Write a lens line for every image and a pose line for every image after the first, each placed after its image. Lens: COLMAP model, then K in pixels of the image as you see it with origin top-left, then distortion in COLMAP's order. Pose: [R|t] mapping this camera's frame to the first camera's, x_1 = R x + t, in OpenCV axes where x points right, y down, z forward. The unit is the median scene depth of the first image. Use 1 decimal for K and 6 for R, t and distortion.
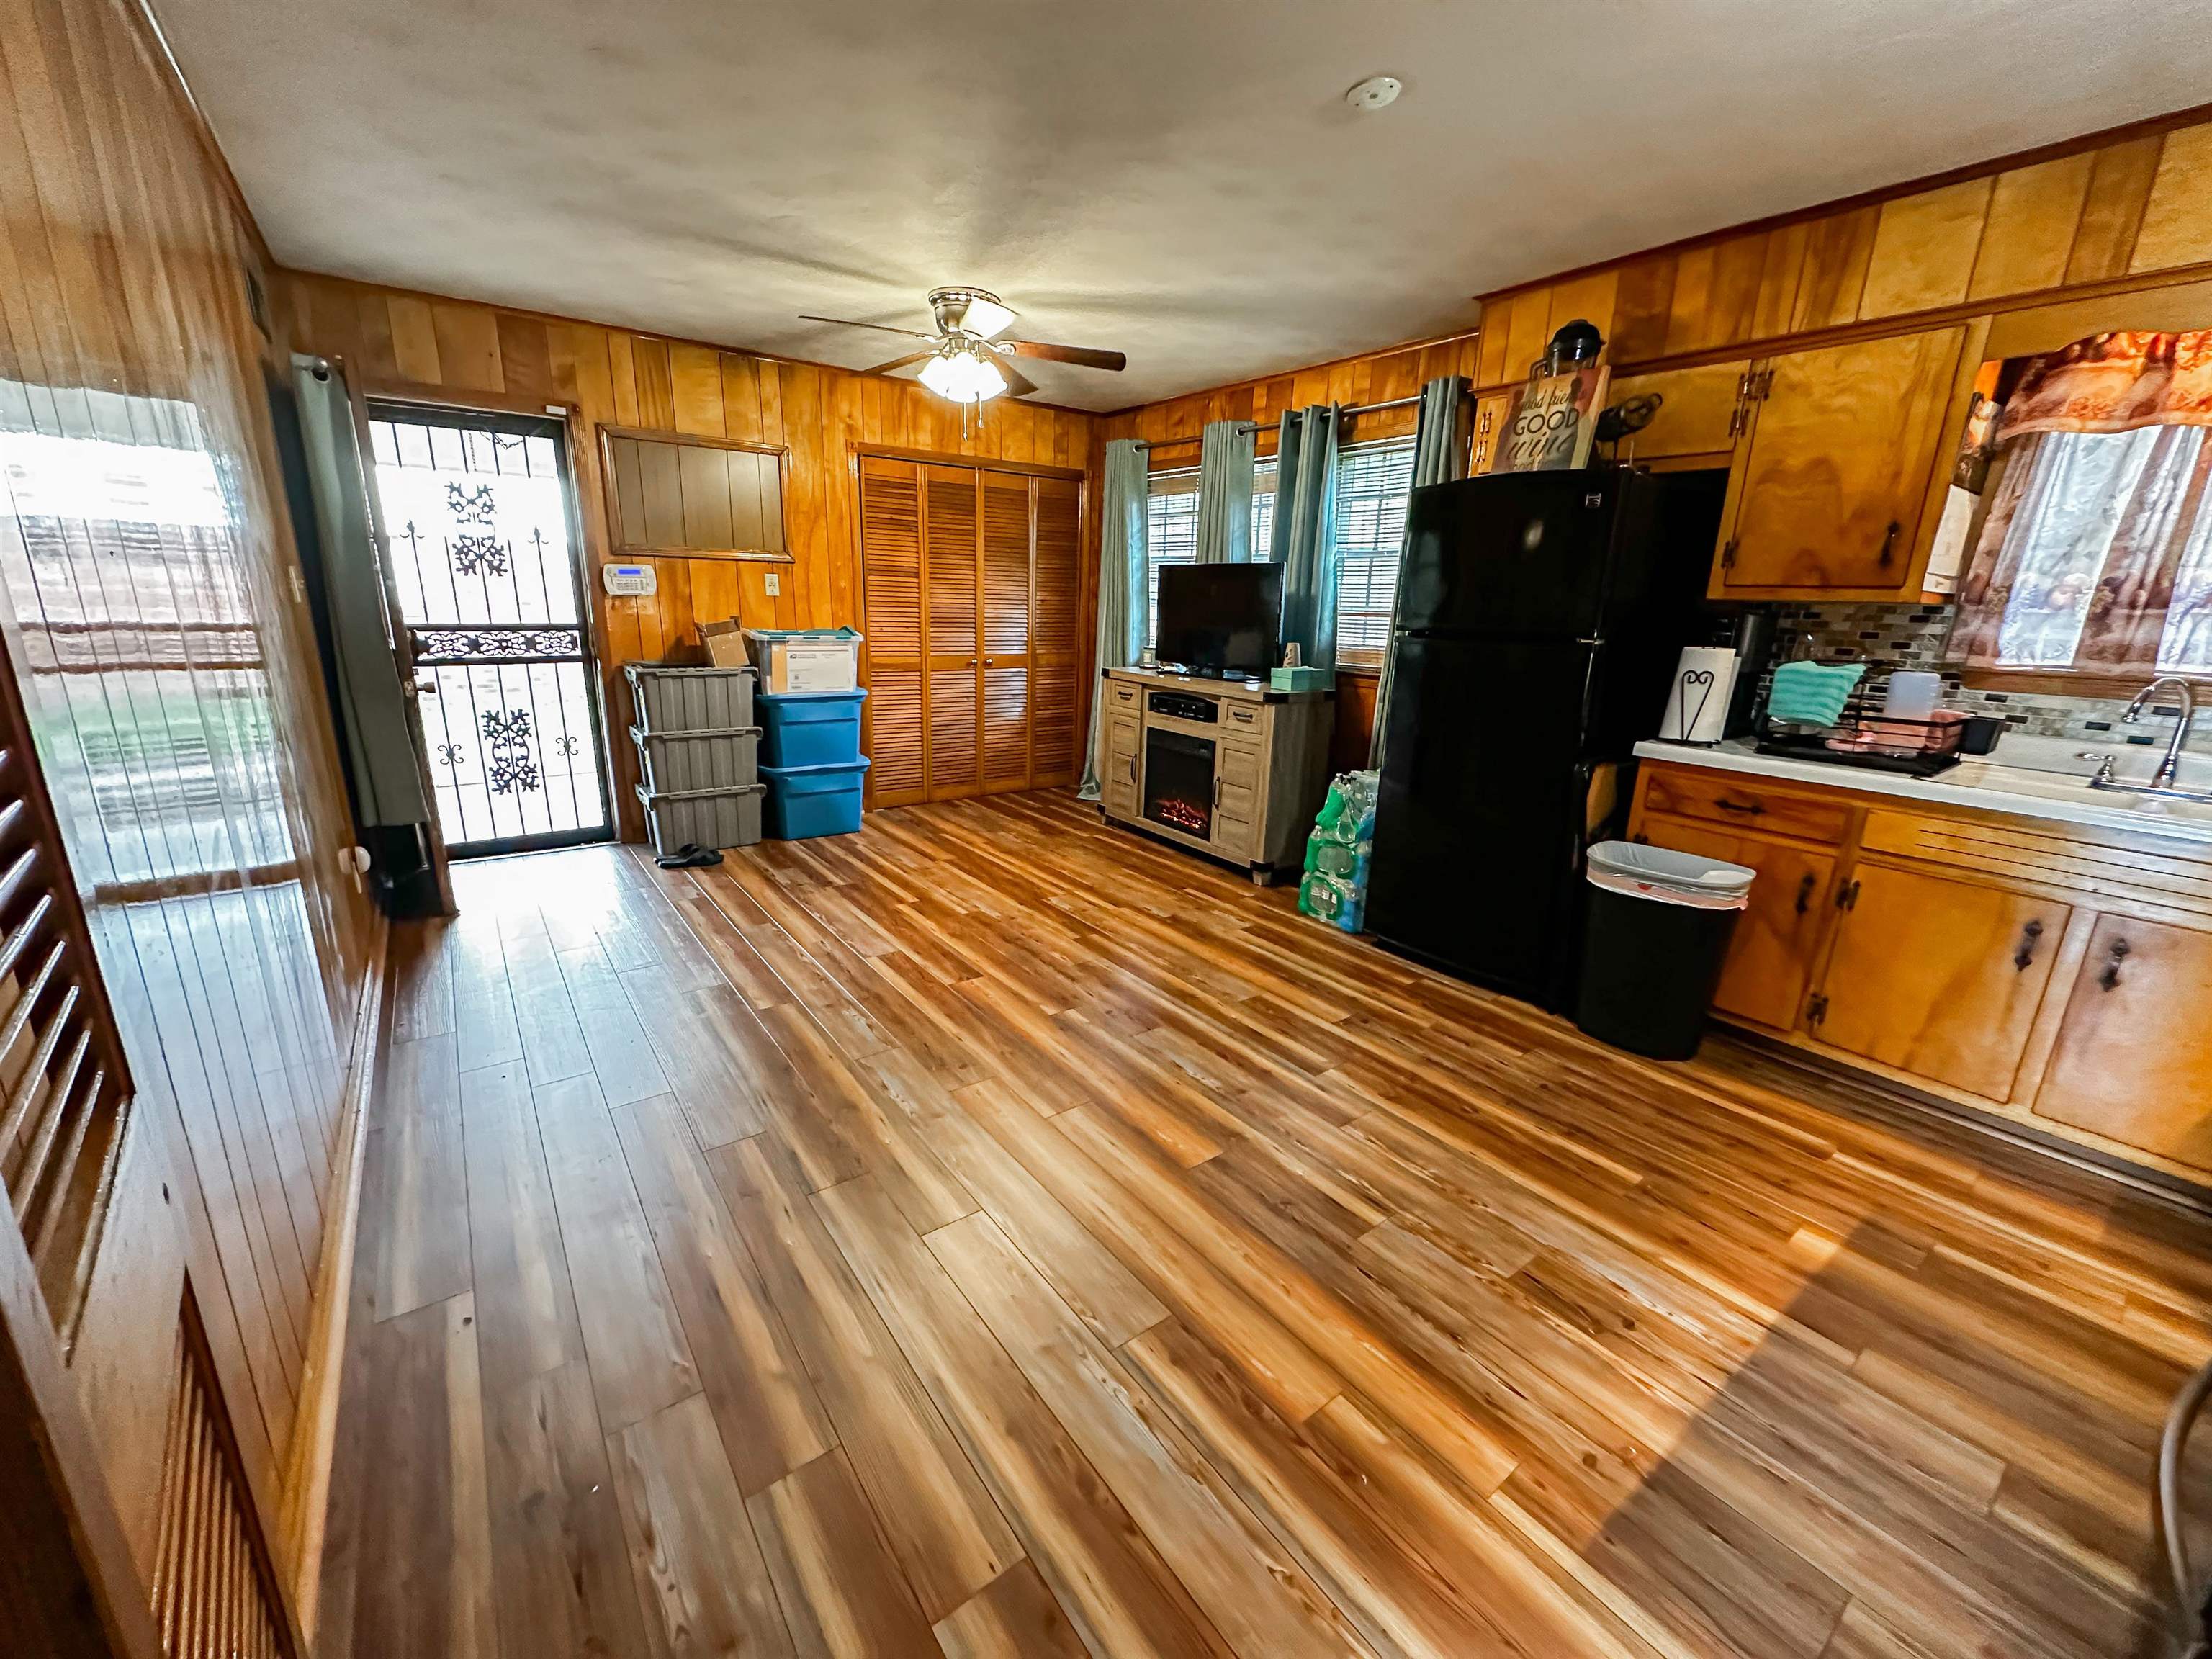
lens RADIAL K [[877.6, 0, 1107.3], [0, 877.6, 830.4], [0, 0, 1]] dist [-0.005285, 0.001756]
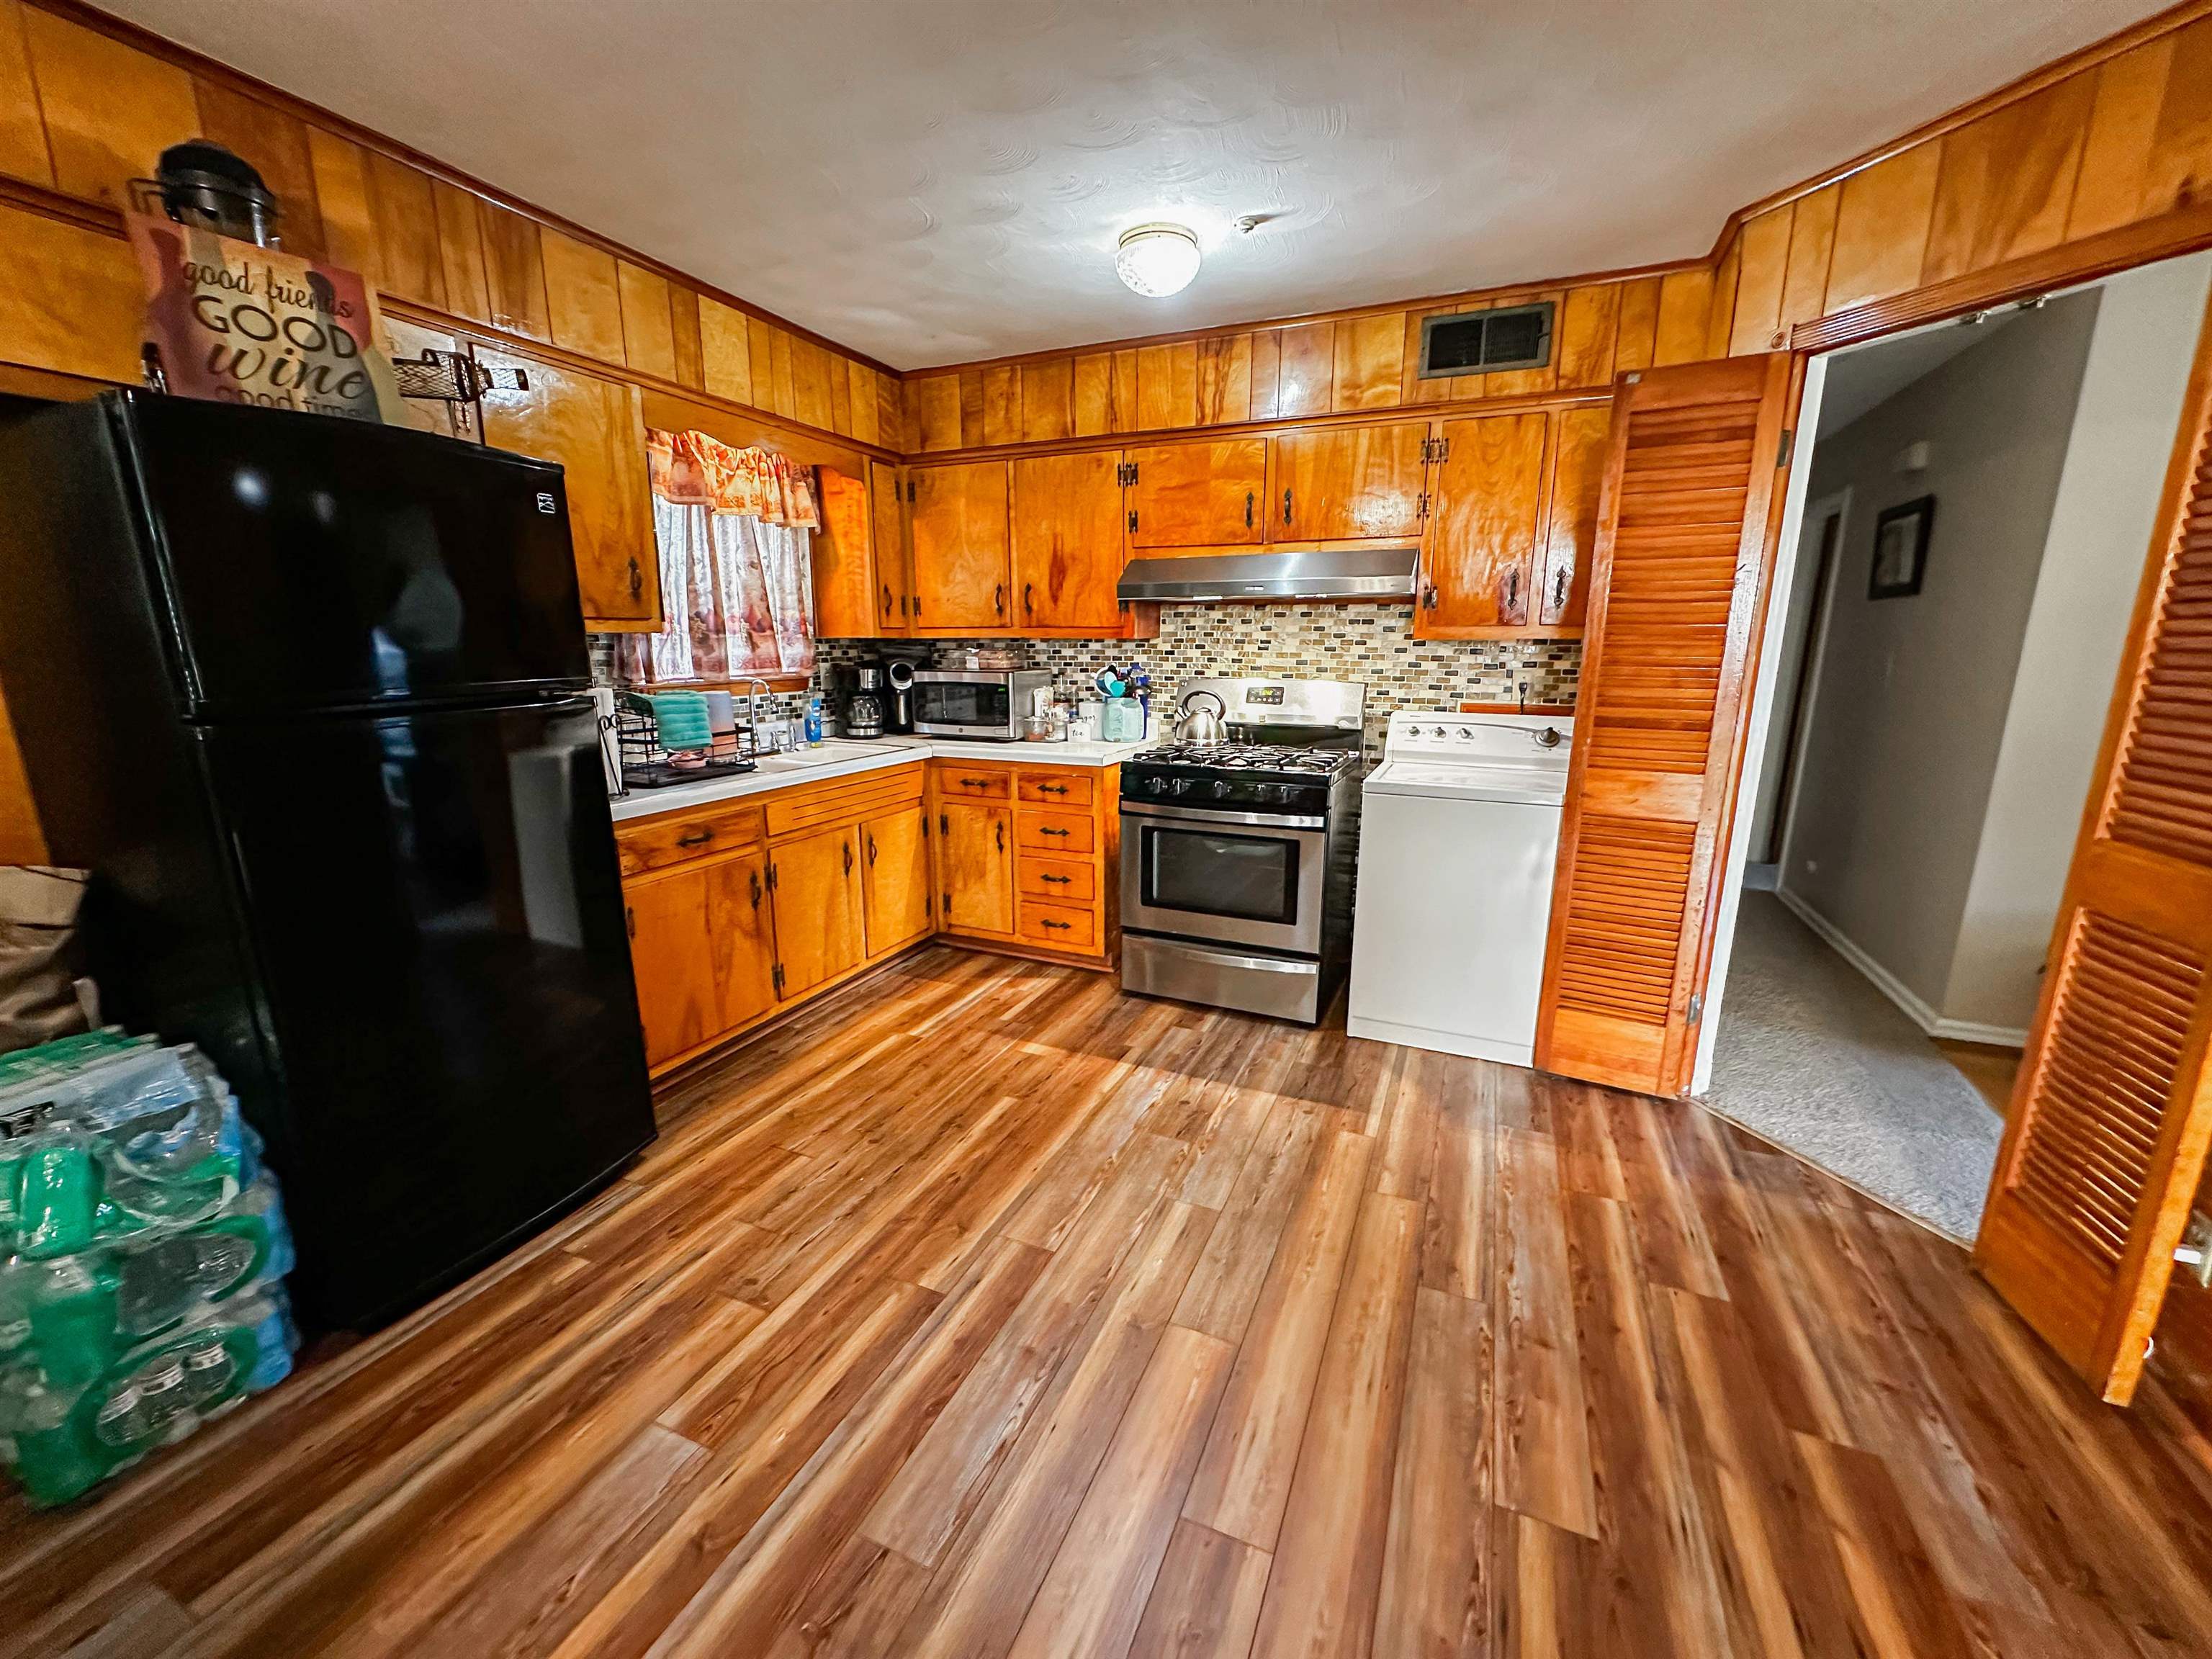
lens RADIAL K [[877.6, 0, 1107.2], [0, 877.6, 830.1], [0, 0, 1]] dist [-0.005285, 0.001756]
pose [[-0.492218, -0.218436, 0.842619, -0.371181], [0.206427, 0.911099, 0.356773, -0.316038], [-0.845641, 0.349549, -0.403368, 1.071227]]
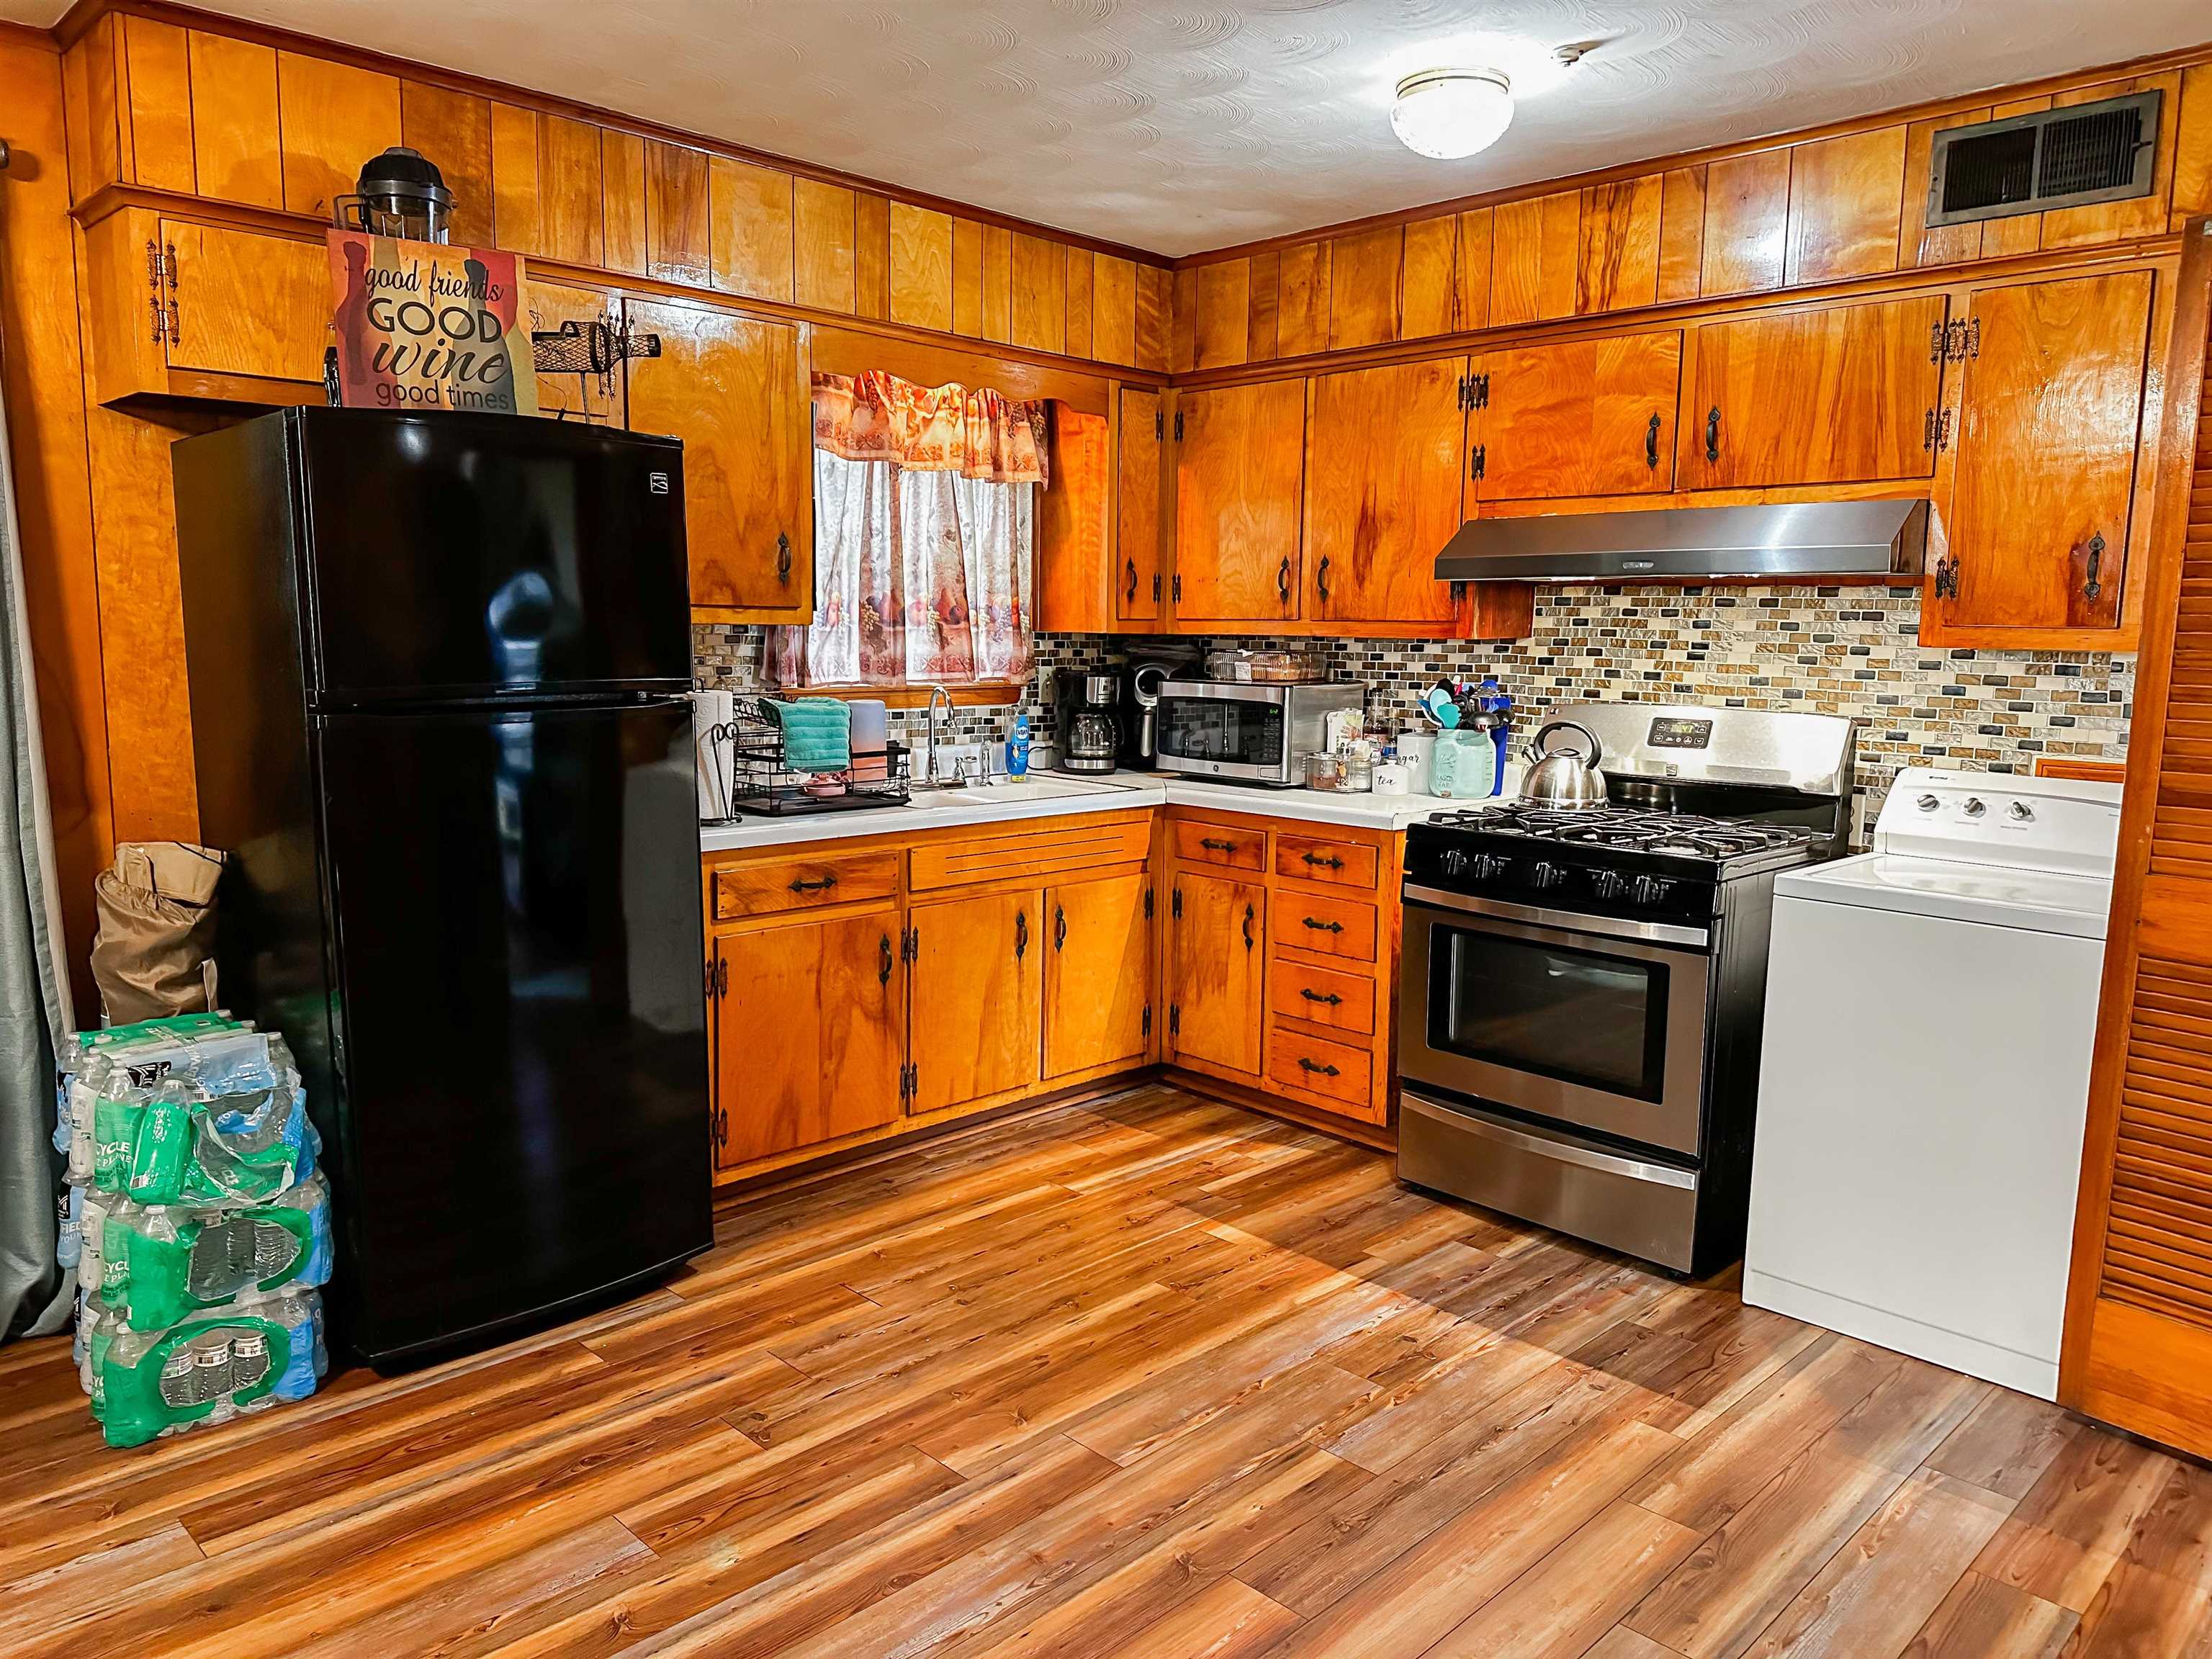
lens RADIAL K [[1541.3, 0, 1095.4], [0, 1541.3, 834.2], [0, 0, 1]] dist [0.057695, -0.069338]
pose [[-0.132606, -0.171062, 0.976296, -0.700866], [0.236999, 0.950950, 0.198811, -0.304010], [-0.962417, 0.257744, -0.085560, 0.921312]]
